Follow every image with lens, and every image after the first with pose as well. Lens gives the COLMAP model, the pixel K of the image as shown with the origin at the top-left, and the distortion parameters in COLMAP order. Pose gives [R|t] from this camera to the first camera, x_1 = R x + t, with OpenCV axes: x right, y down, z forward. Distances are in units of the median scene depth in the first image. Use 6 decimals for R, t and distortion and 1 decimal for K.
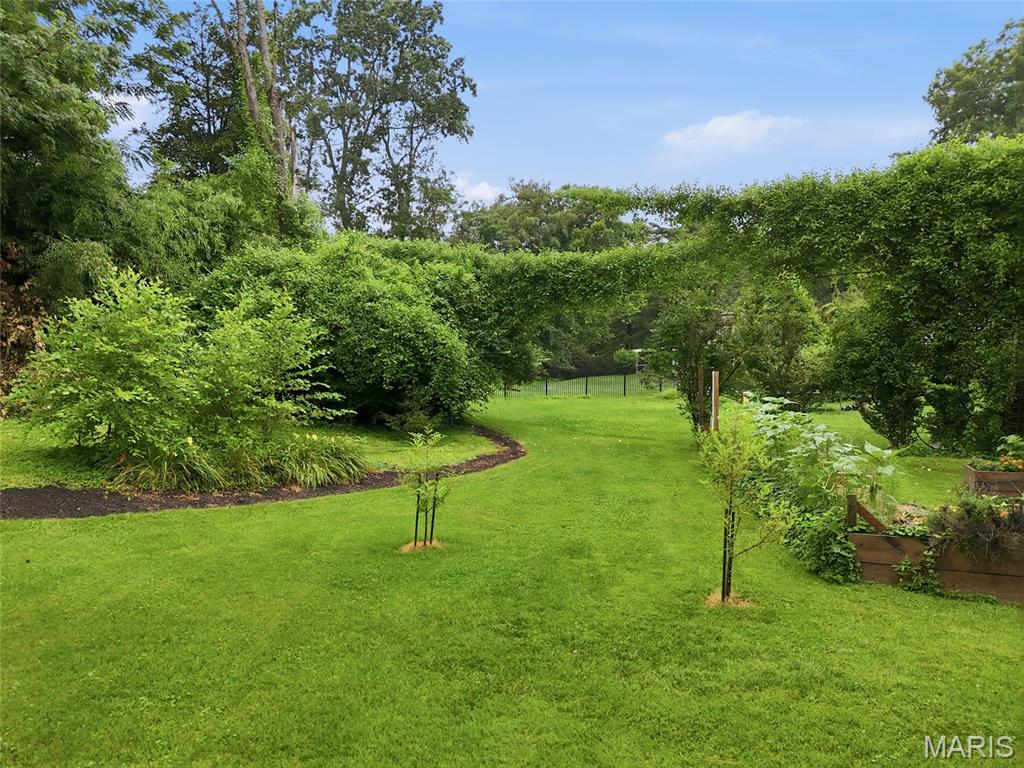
lens RADIAL K [[750.3, 0, 511.9], [0, 750.3, 386.1], [0, 0, 1]] dist [0.080907, -0.076477]
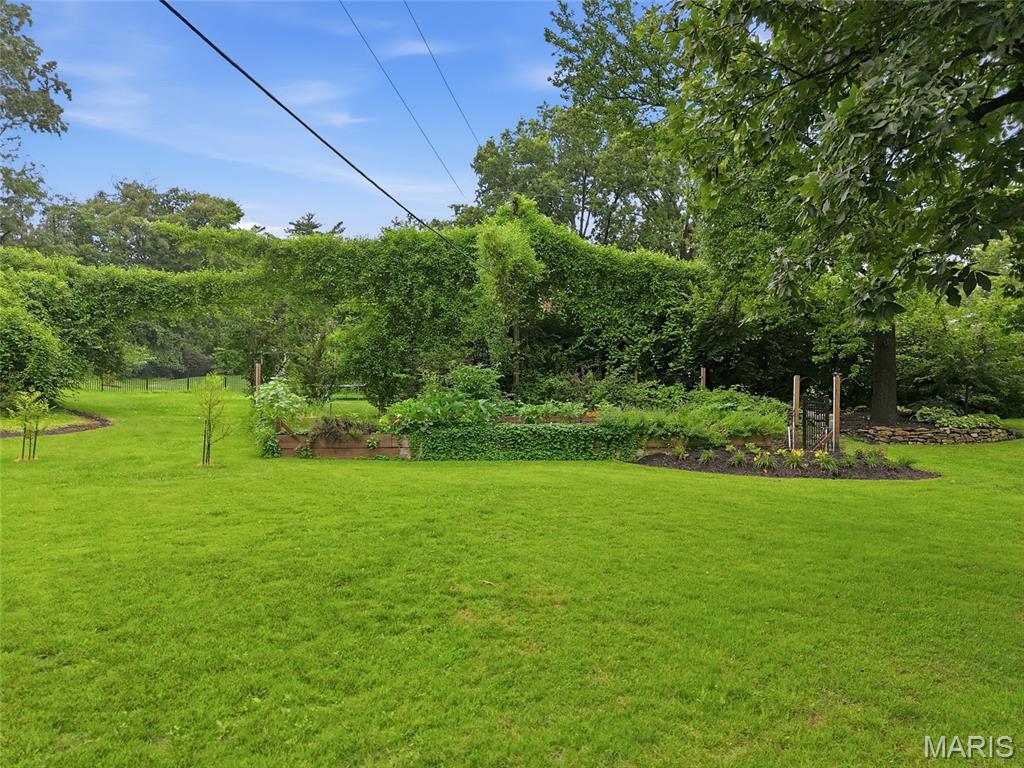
lens RADIAL K [[750.3, 0, 511.9], [0, 750.3, 386.1], [0, 0, 1]] dist [0.080907, -0.076477]
pose [[0.889614, 0.004138, 0.456694, 0.025909], [-0.000859, 0.999972, -0.007389, 0.027708], [-0.456712, 0.006181, 0.889593, -0.432377]]
